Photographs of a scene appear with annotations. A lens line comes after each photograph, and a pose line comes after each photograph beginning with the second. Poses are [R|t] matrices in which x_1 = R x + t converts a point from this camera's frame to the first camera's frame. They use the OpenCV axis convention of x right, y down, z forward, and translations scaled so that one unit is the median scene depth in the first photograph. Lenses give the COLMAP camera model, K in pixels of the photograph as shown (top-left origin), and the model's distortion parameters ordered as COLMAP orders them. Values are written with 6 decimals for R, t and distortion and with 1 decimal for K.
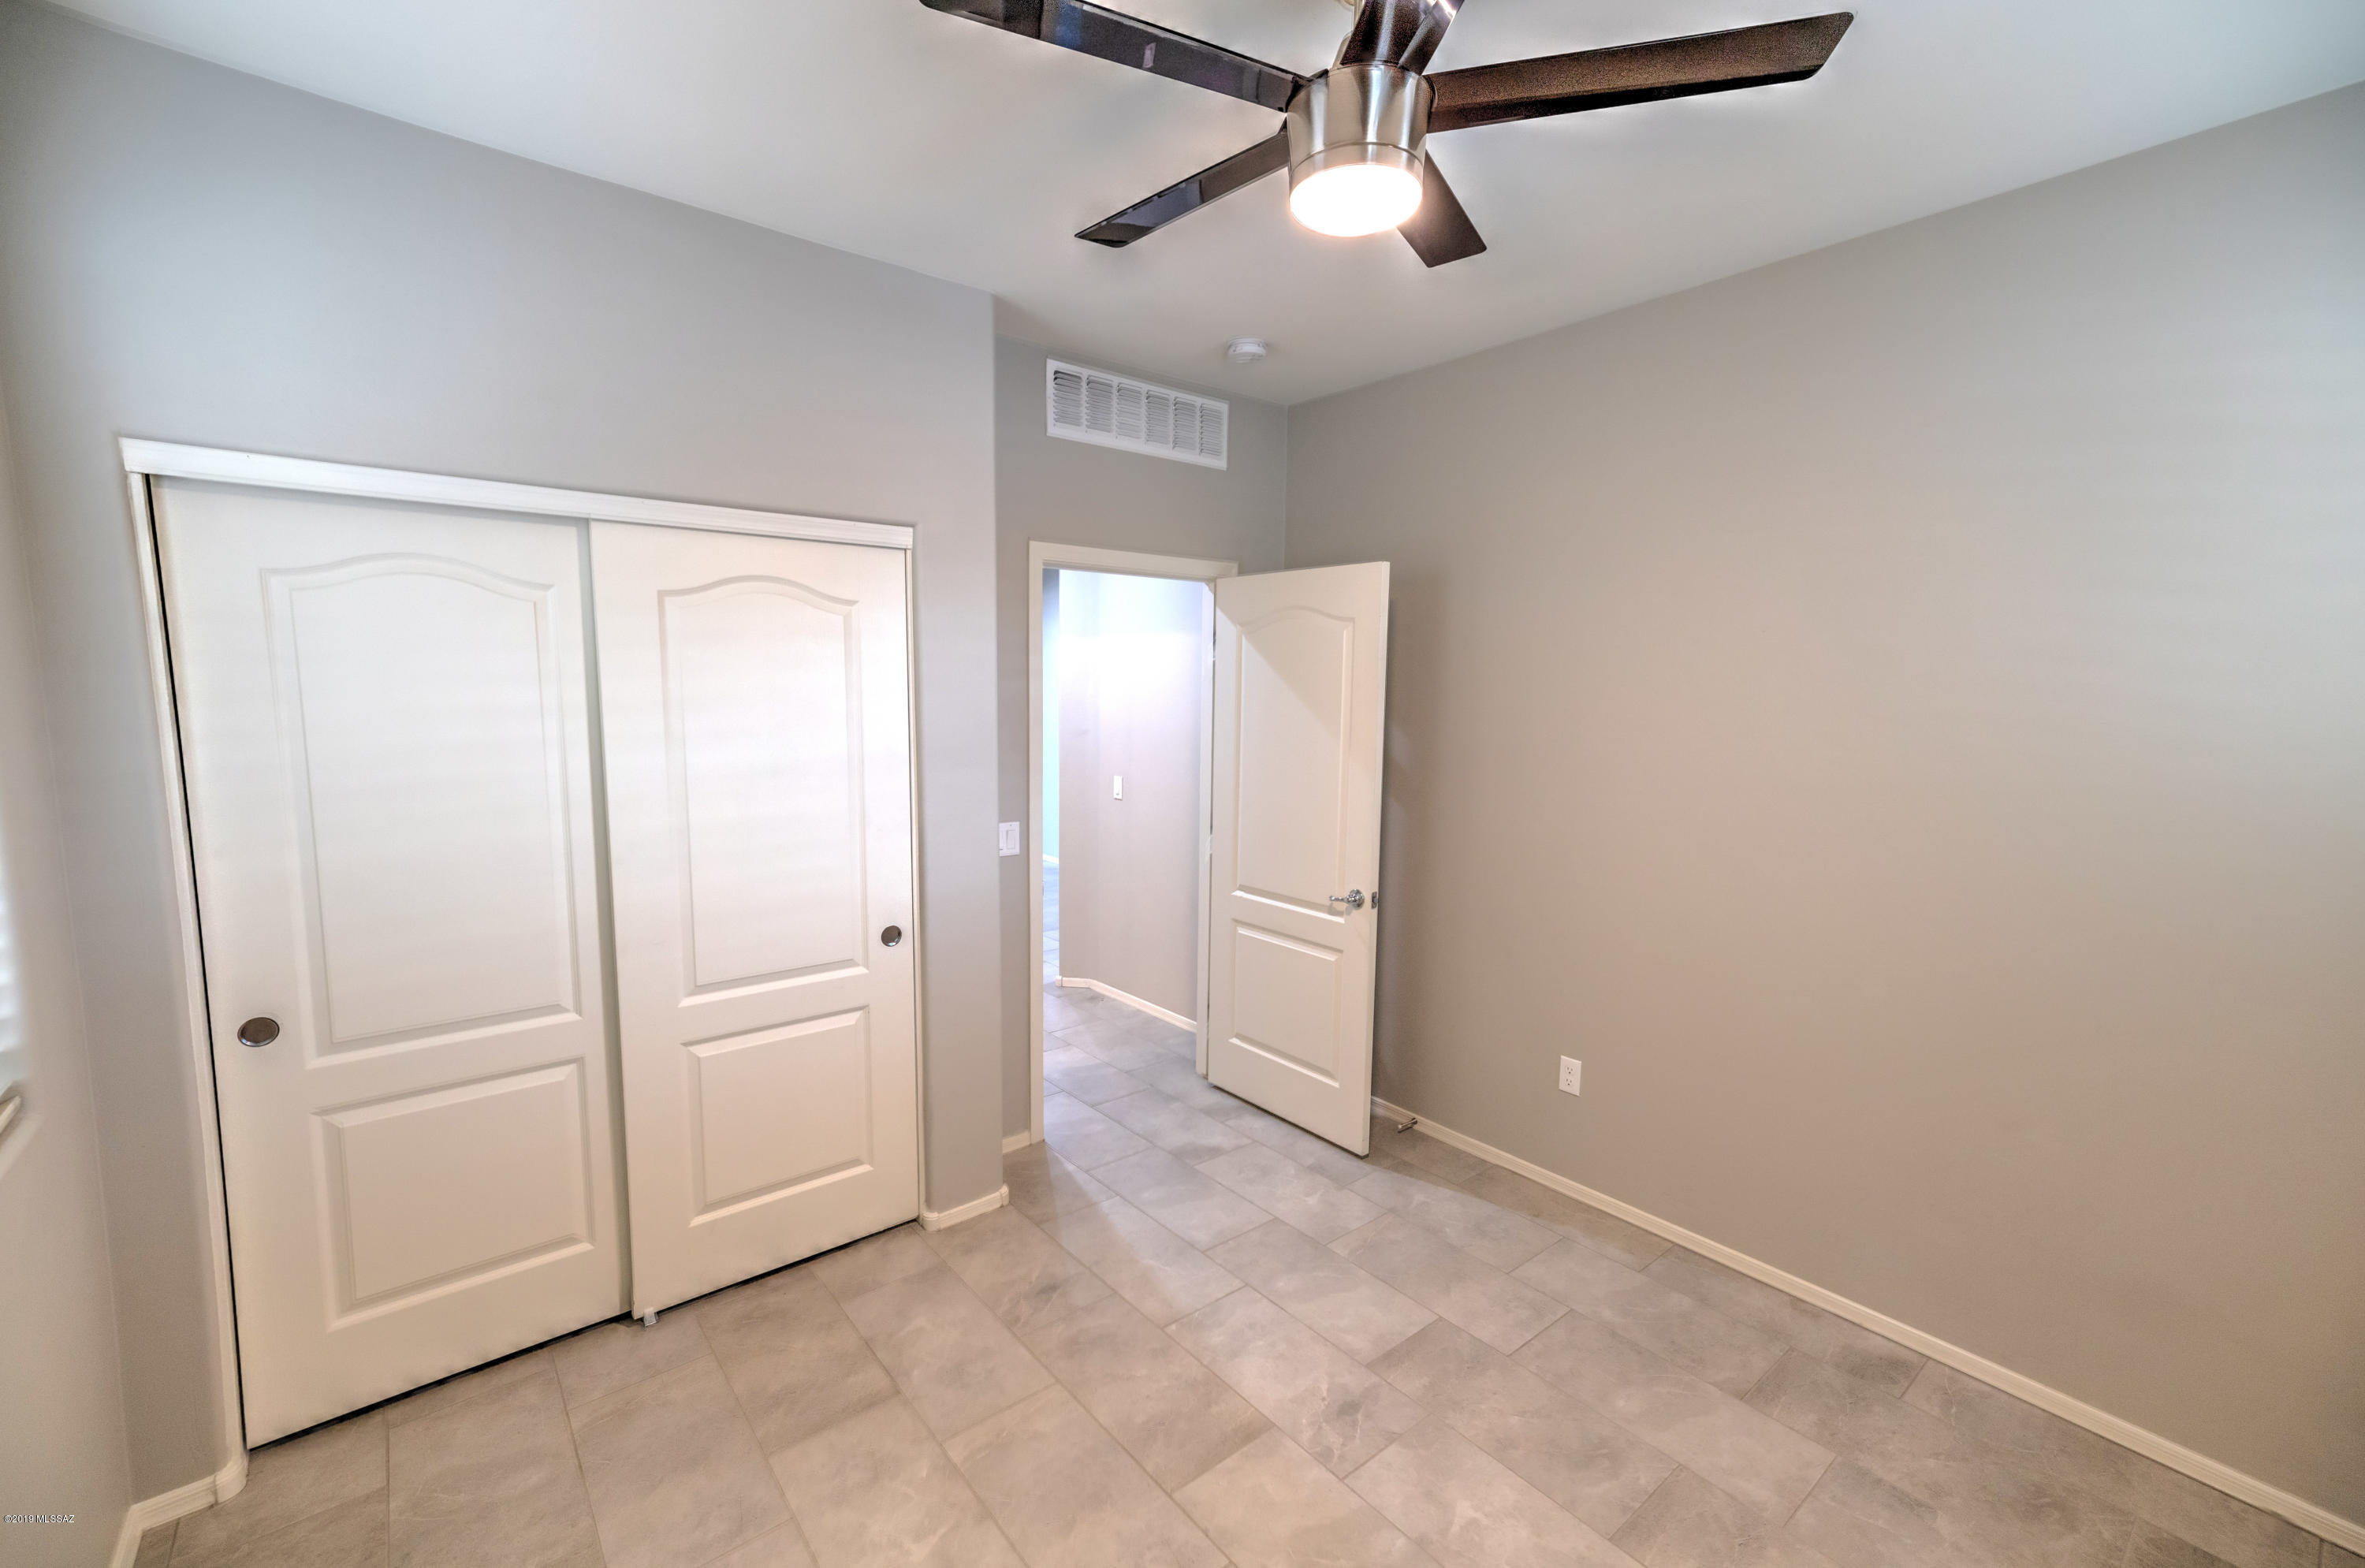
lens RADIAL K [[994.3, 0, 1182.3], [0, 994.3, 797.8], [0, 0, 1]] dist [0.016867, 0.000314]
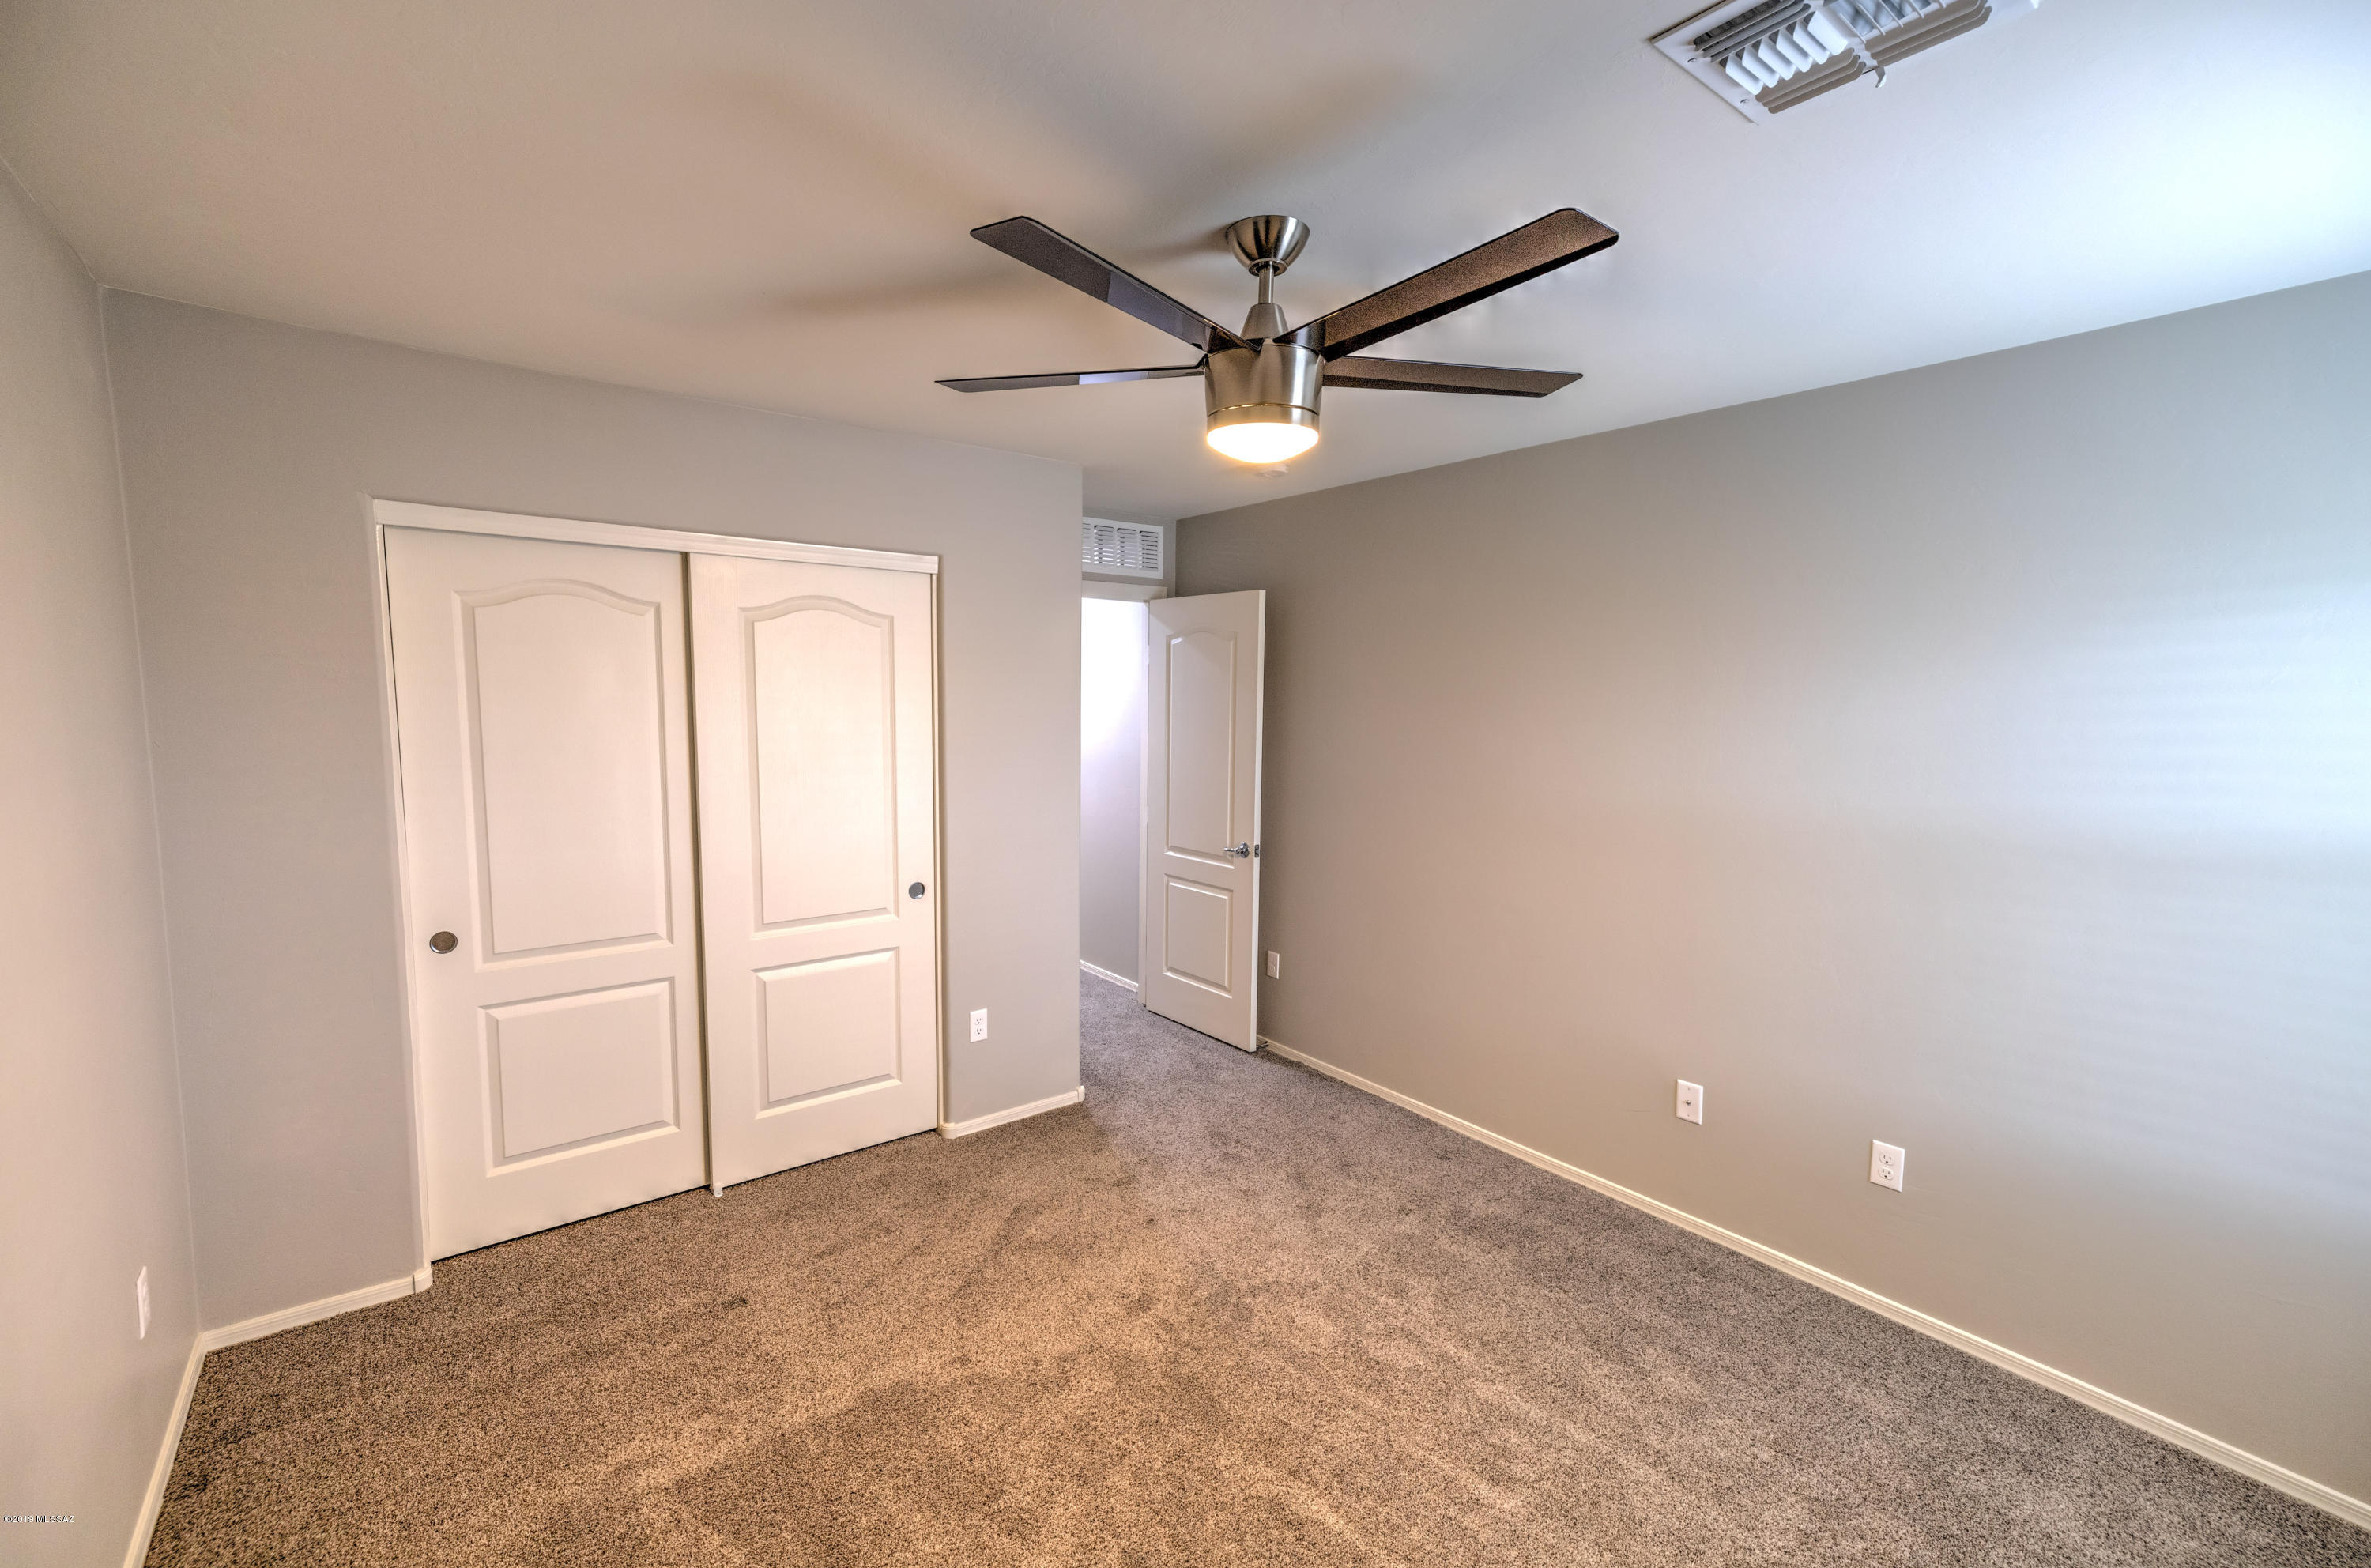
lens RADIAL K [[992.5, 0, 1185.5], [0, 992.5, 784.0], [0, 0, 1]] dist [-0.000314, -0.000089]
pose [[0.996626, 0.012043, -0.081190, 0.147933], [-0.013439, 0.999771, -0.016674, 0.028273], [0.080971, 0.017709, 0.996559, -0.205739]]
